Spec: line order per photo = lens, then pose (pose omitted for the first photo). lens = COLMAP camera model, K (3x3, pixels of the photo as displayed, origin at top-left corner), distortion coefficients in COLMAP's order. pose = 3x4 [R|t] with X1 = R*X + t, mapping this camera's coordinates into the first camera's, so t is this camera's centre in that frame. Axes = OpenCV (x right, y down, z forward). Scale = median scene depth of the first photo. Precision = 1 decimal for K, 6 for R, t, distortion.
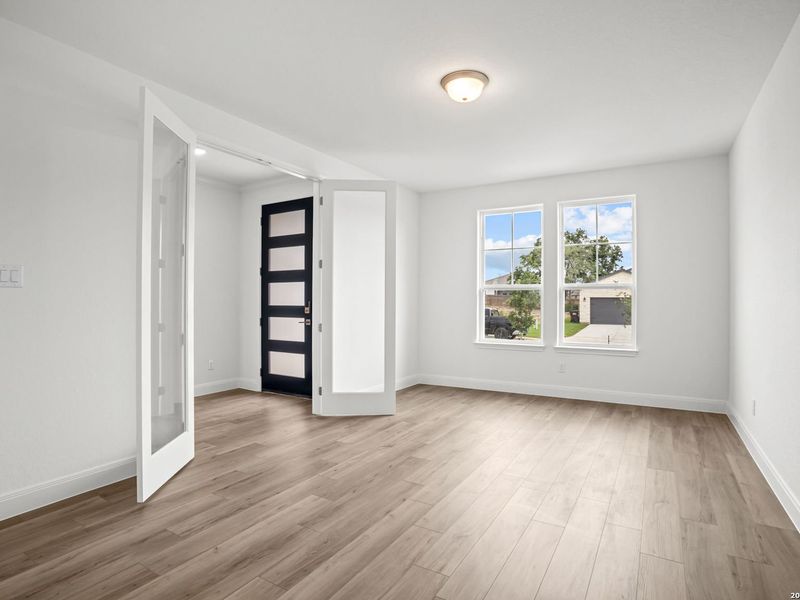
lens RADIAL K [[429.2, 0, 405.6], [0, 429.2, 300.1], [0, 0, 1]] dist [0.019757, 0.000539]
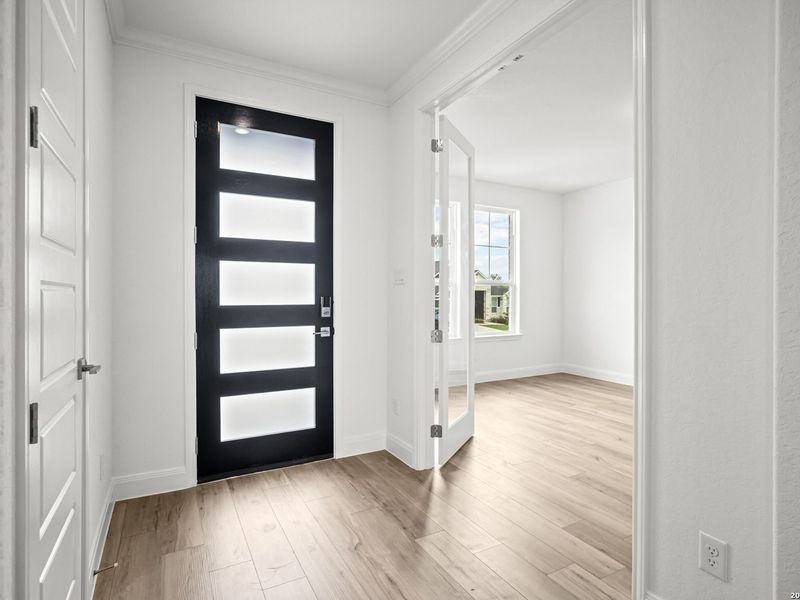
lens RADIAL K [[429.2, 0, 404.0], [0, 429.2, 298.5], [0, 0, 1]] dist [0.019757, 0.000539]
pose [[0.508032, -0.009201, 0.861289, -0.674909], [0.001542, 0.999951, 0.009772, -0.000637], [-0.861337, -0.003636, 0.508021, 0.593521]]
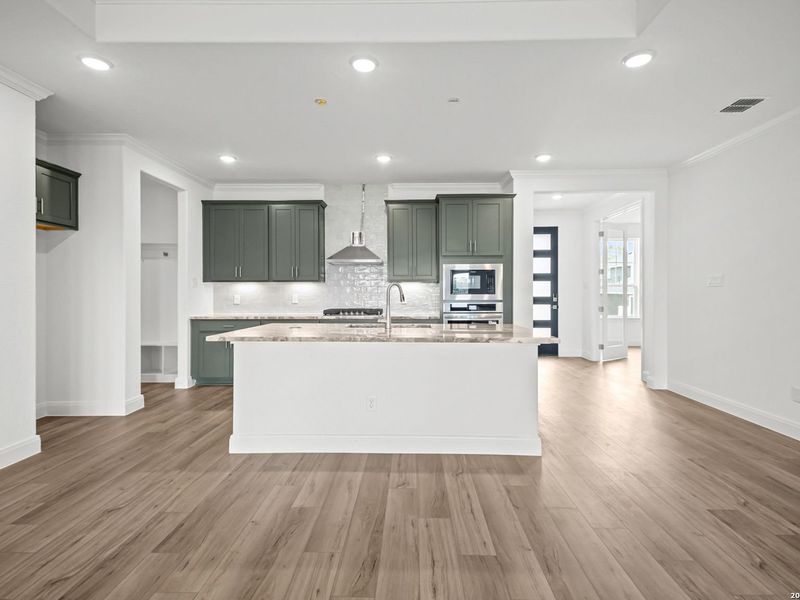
lens RADIAL K [[429.2, 0, 405.4], [0, 429.2, 292.3], [0, 0, 1]] dist [0.019757, 0.000539]
pose [[0.863605, -0.004626, 0.504148, -1.454568], [0.004831, 0.999988, 0.000900, -0.006277], [-0.504146, 0.001658, 0.863617, -0.069731]]
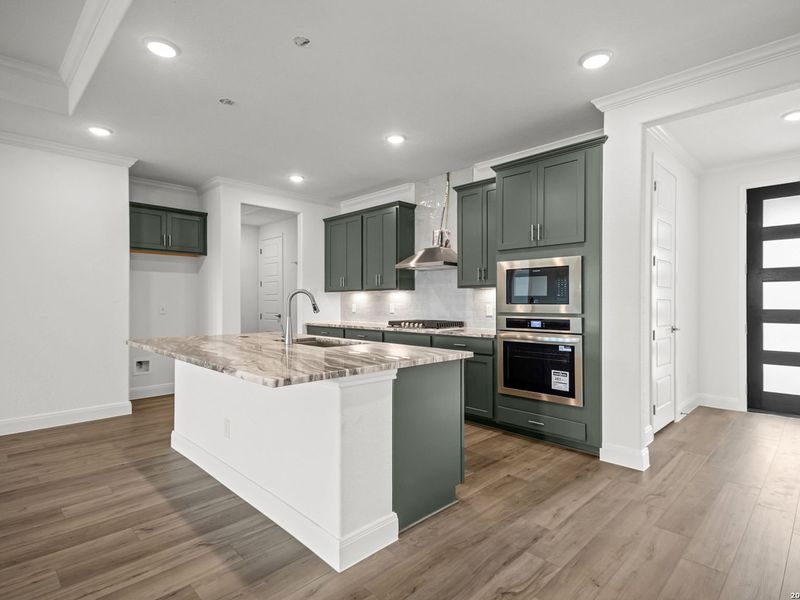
lens RADIAL K [[429.2, 0, 406.5], [0, 429.2, 300.6], [0, 0, 1]] dist [0.019757, 0.000539]
pose [[0.969125, -0.005454, -0.246512, -0.819662], [0.004234, 0.999976, -0.005480, -0.002673], [0.246536, 0.004267, 0.969124, 0.018316]]
